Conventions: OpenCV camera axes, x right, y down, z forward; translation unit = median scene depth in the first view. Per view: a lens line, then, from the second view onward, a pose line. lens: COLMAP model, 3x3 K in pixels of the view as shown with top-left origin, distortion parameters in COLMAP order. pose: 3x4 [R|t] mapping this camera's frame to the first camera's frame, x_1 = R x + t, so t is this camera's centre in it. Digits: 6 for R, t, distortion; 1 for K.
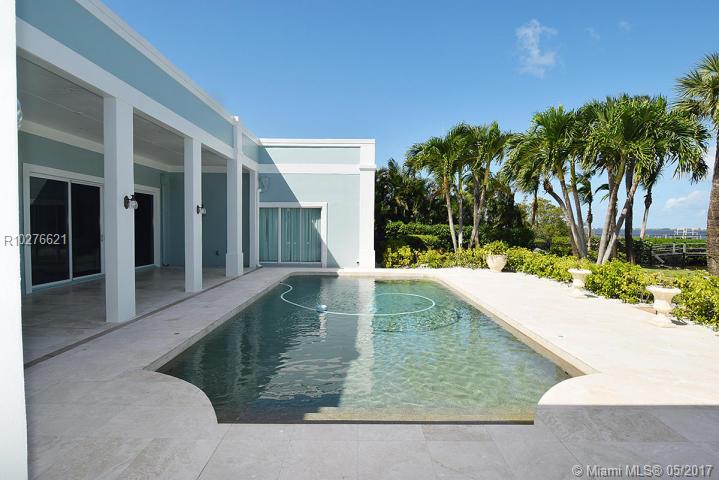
lens RADIAL K [[382.4, 0, 360.0], [0, 382.4, 238.3], [0, 0, 1]] dist [0.022467, -0.034959]
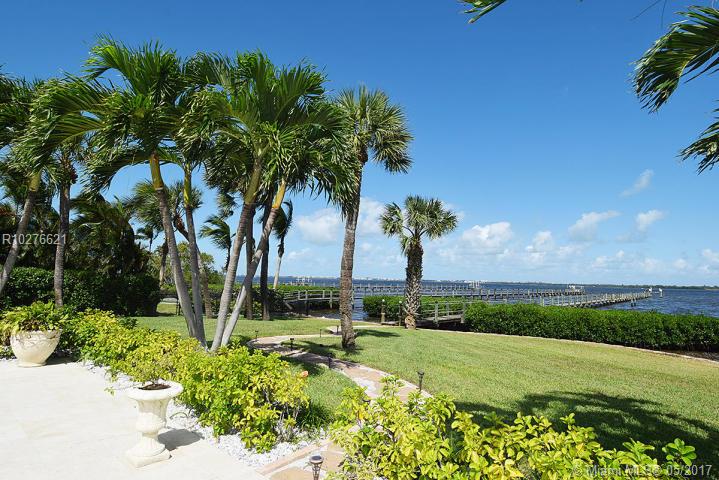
lens RADIAL K [[382.4, 0, 360.0], [0, 382.4, 238.3], [0, 0, 1]] dist [0.022467, -0.034959]
pose [[0.656303, 0.087478, 0.749409, 0.228605], [0.002868, 0.992959, -0.118420, -0.013086], [-0.754492, 0.079869, 0.651431, 0.324020]]
